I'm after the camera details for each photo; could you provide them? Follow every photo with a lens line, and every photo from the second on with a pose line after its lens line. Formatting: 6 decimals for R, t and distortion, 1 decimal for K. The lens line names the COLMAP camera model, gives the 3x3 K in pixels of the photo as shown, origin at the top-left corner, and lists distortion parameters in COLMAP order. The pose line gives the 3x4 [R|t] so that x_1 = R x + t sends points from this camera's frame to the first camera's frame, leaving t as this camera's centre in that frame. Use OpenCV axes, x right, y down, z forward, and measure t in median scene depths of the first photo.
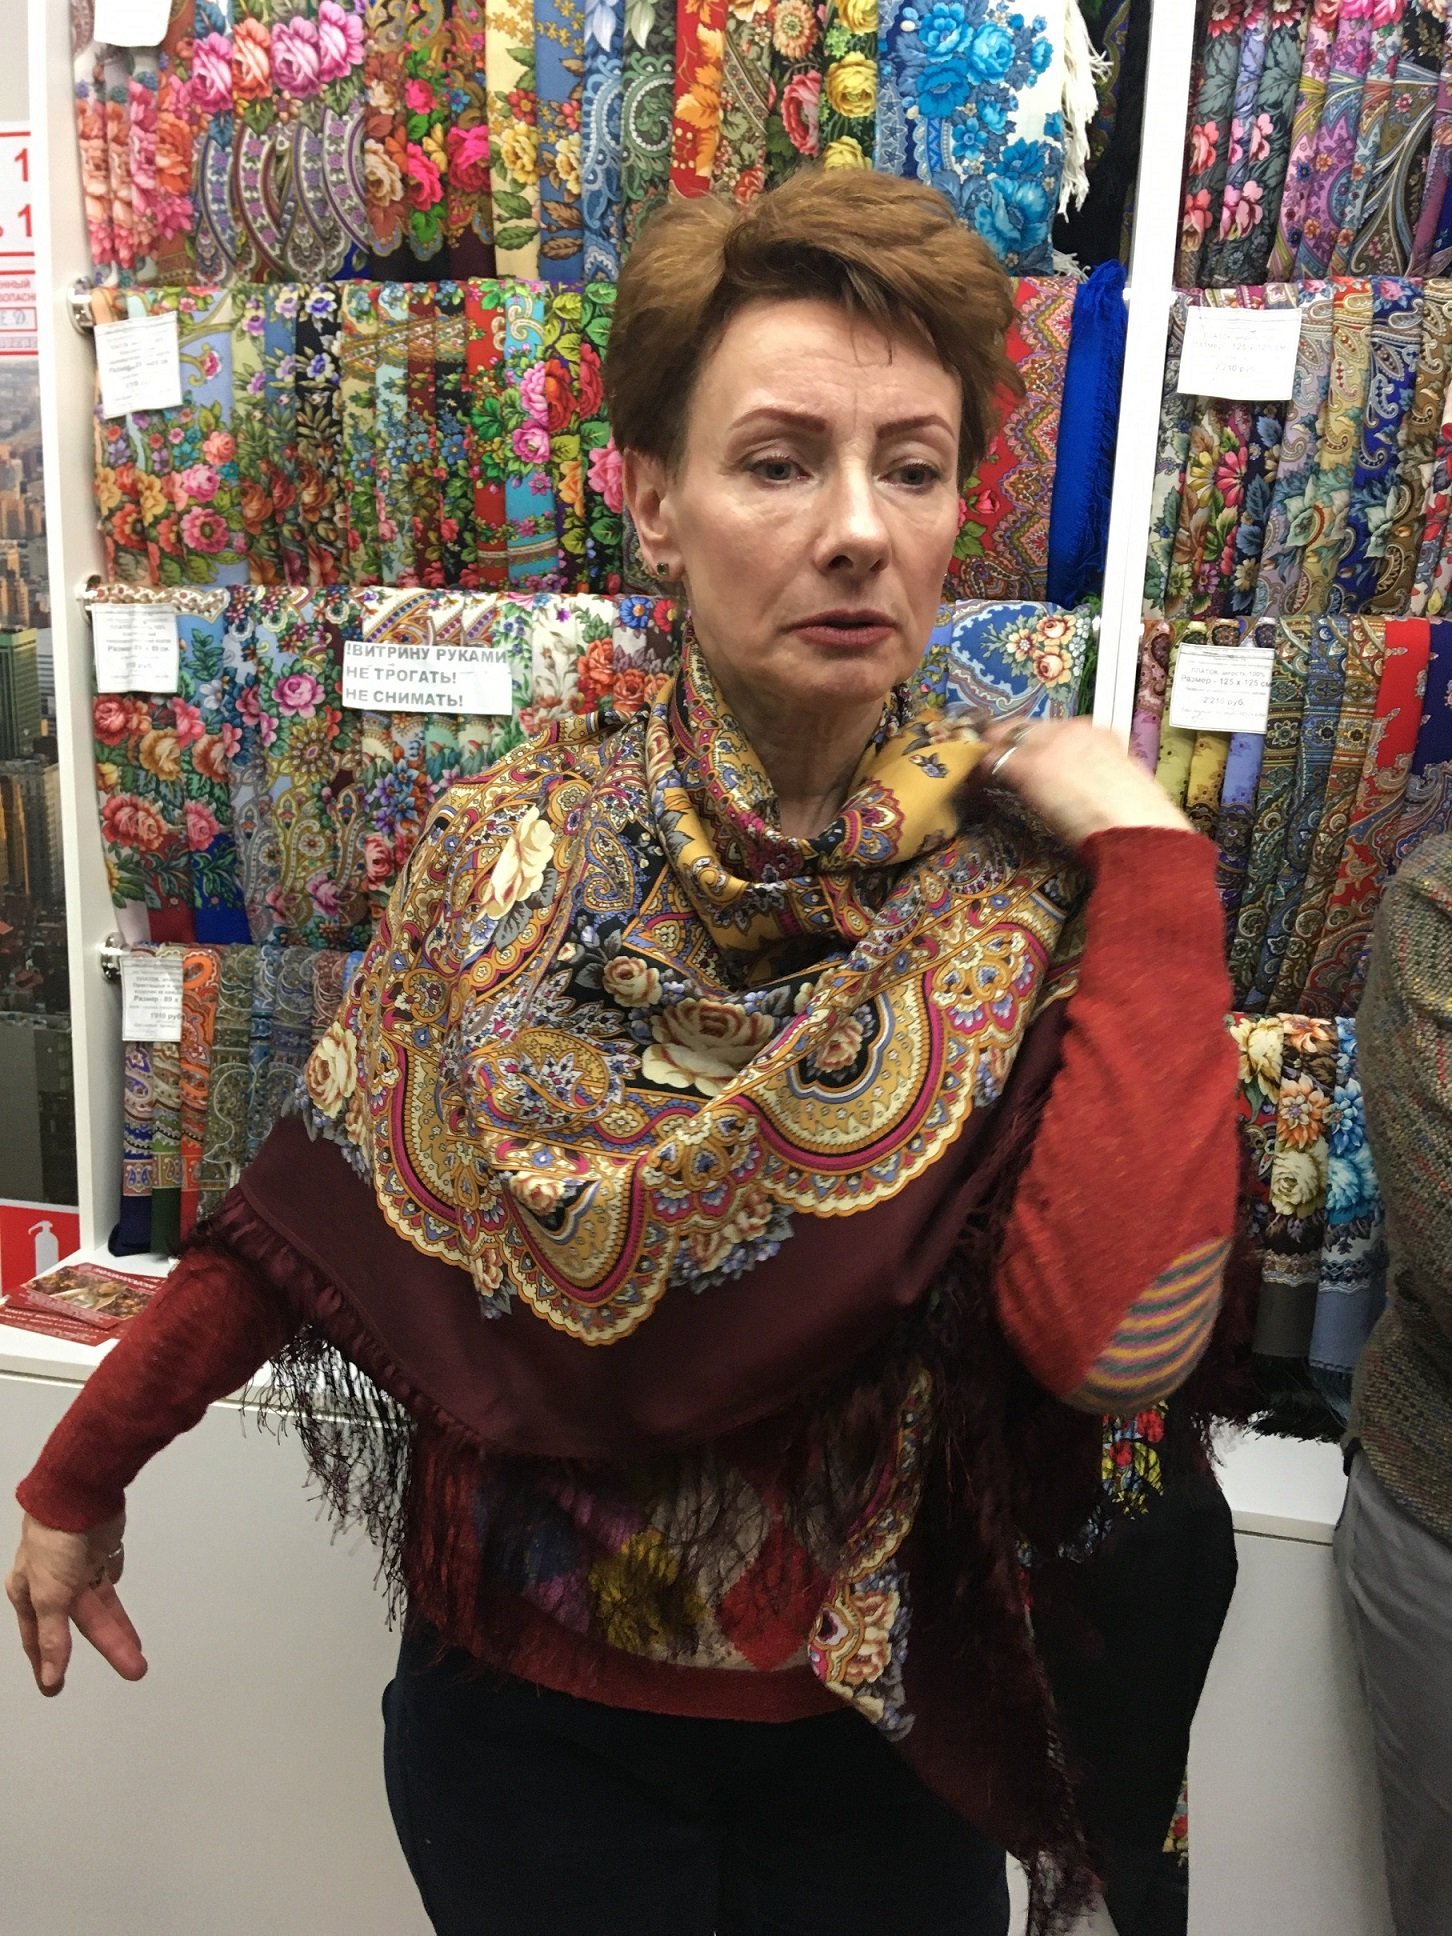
lens RADIAL K [[1639.6, 0, 726.0], [0, 1639.6, 968.0], [0, 0, 1]] dist [0.136382, -0.220048]
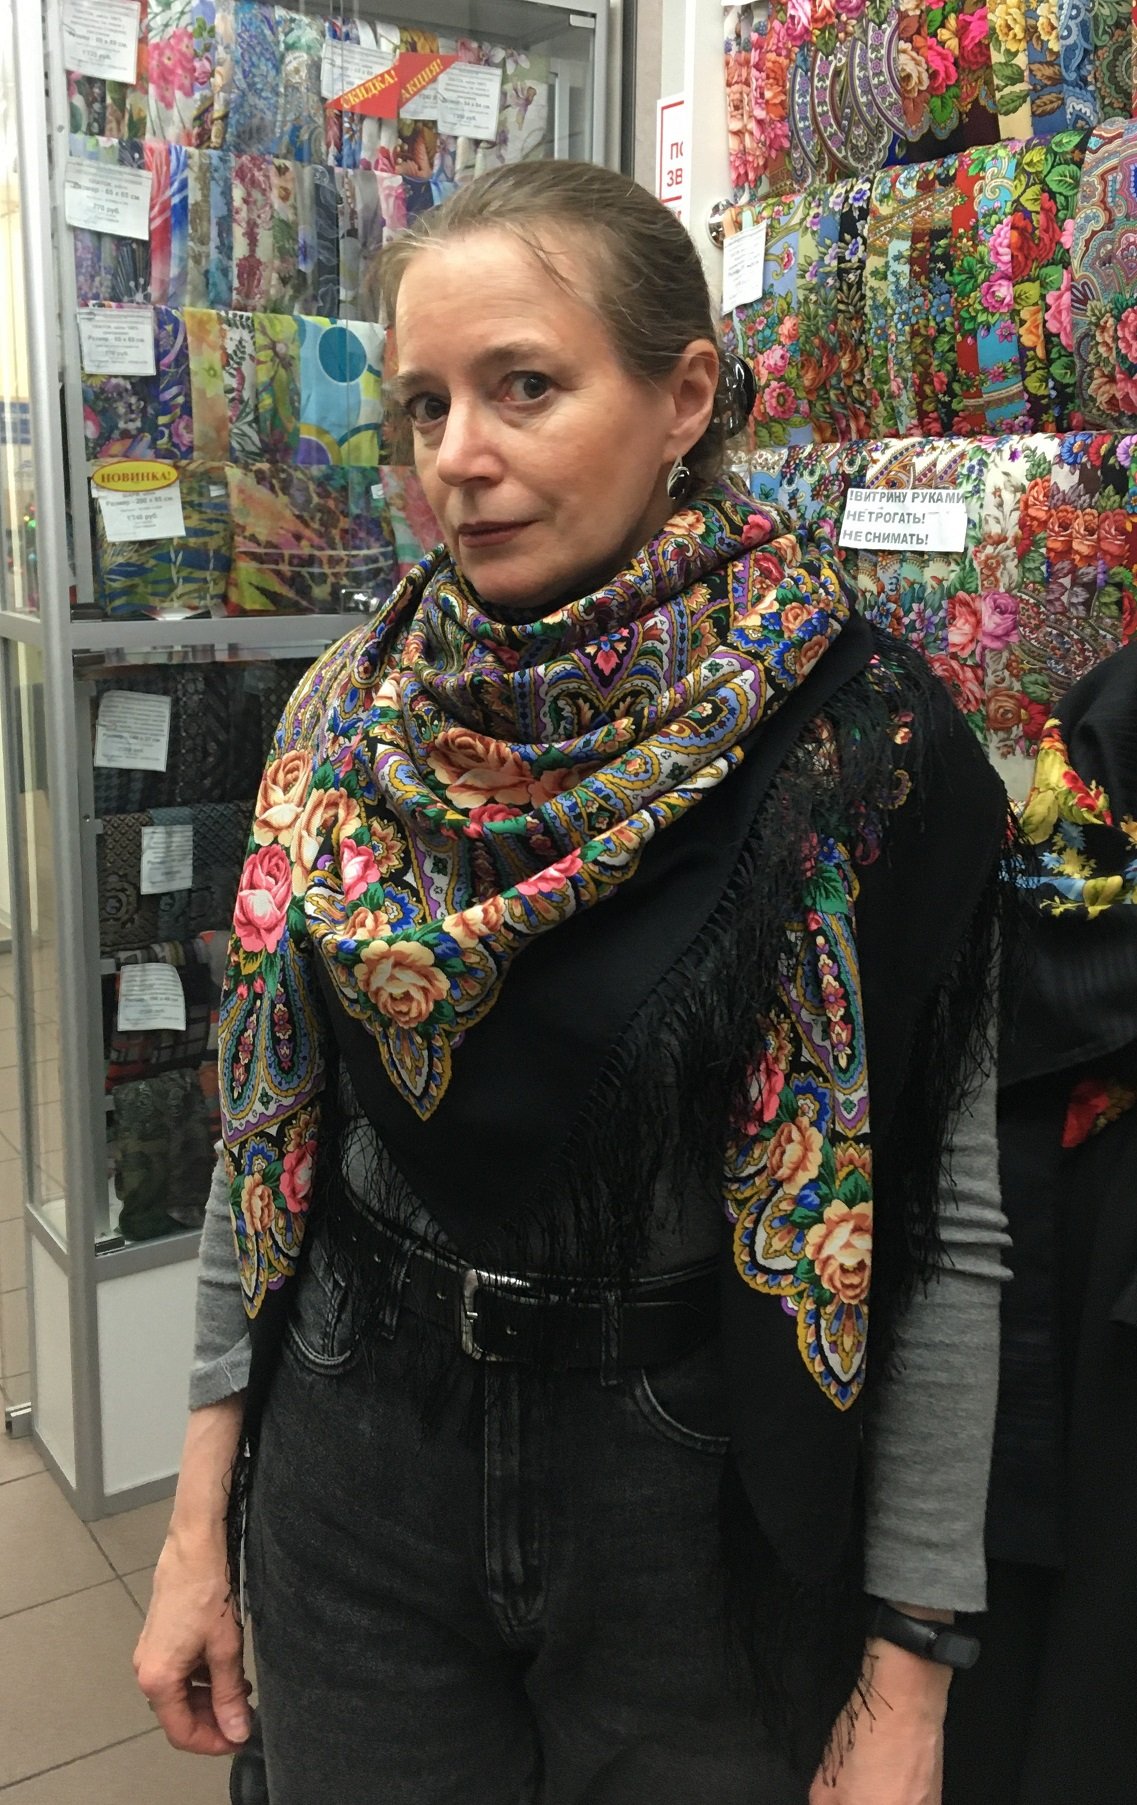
lens RADIAL K [[1674.2, 0, 560.1], [0, 1674.2, 807.2], [0, 0, 1]] dist [0.136122, -0.229194]
pose [[0.701707, 0.107105, -0.704369, 0.476375], [-0.123985, 0.991908, 0.027312, 0.011603], [0.701594, 0.068166, 0.709309, 0.061087]]
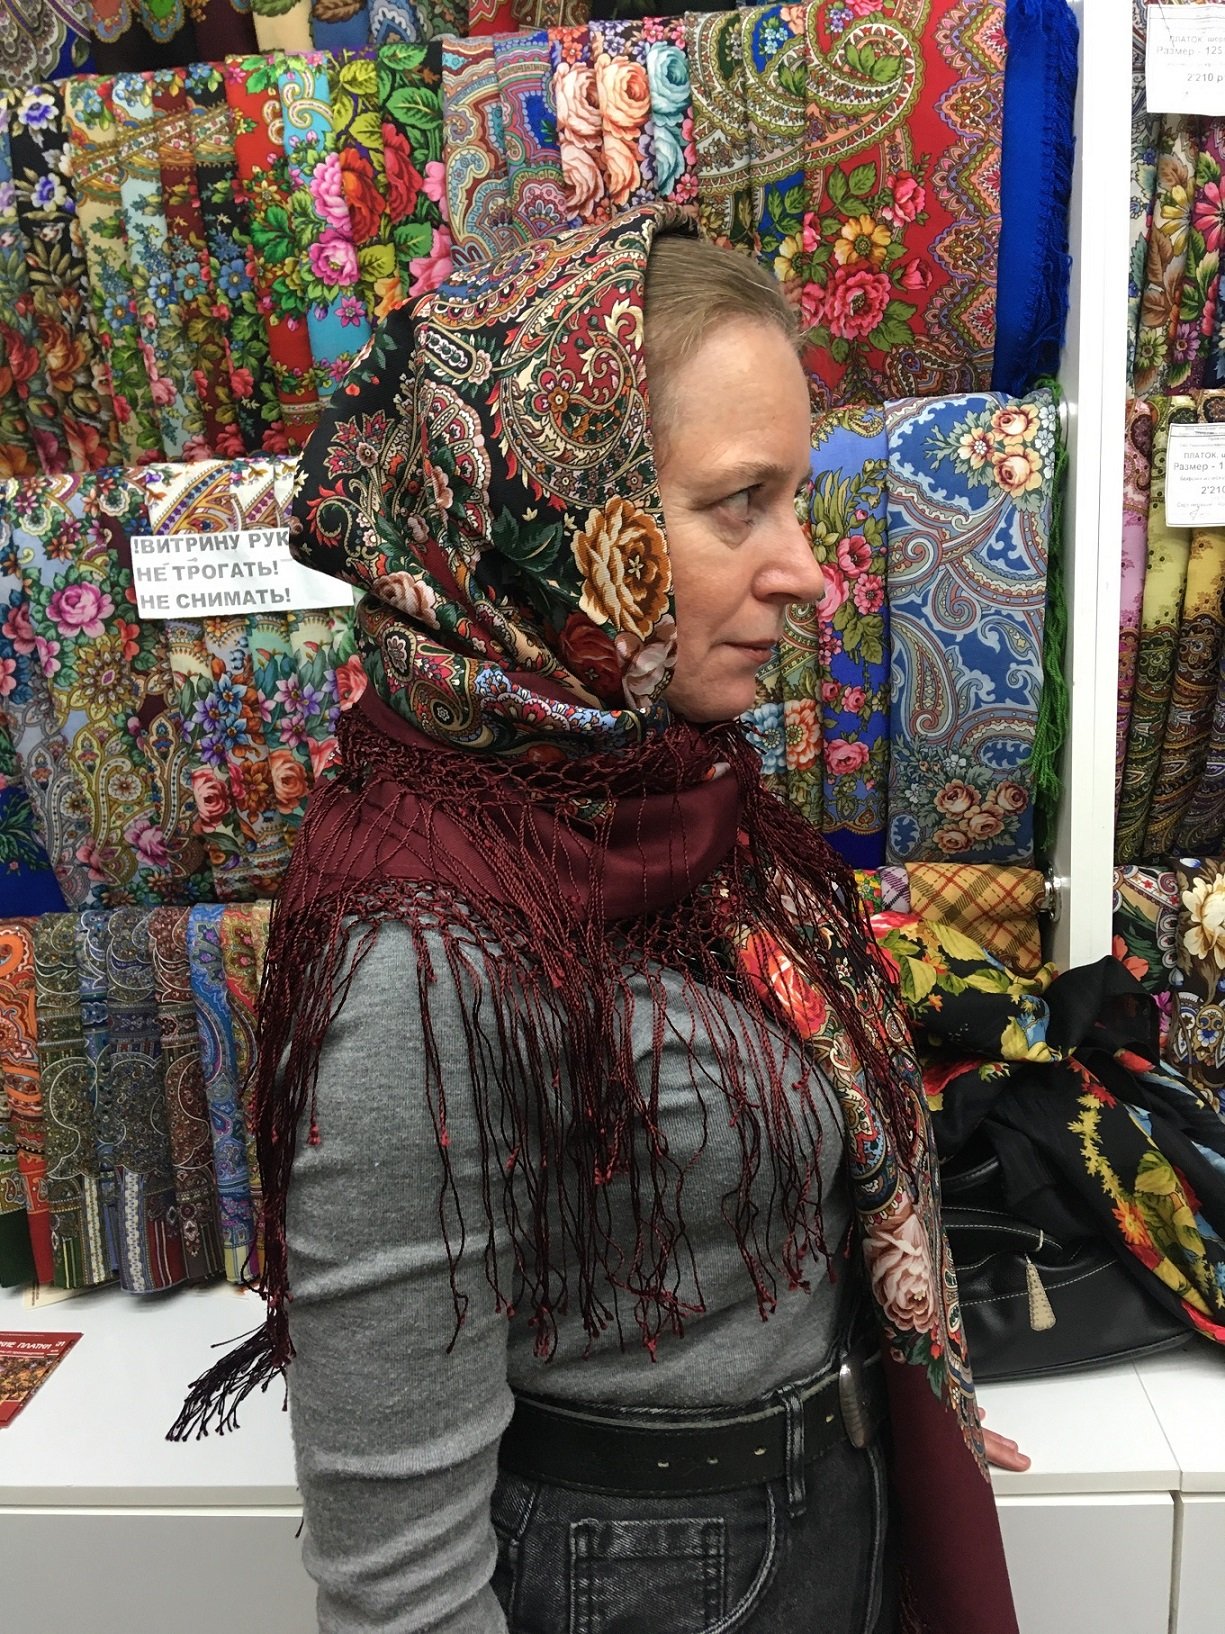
lens RADIAL K [[1383.8, 0, 612.5], [0, 1383.8, 817.0], [0, 0, 1]] dist [0.136382, -0.220048]
pose [[0.986972, -0.134361, 0.088511, -0.080178], [0.129209, 0.989702, 0.061597, -0.077035], [-0.095876, -0.049358, 0.994169, 0.303453]]
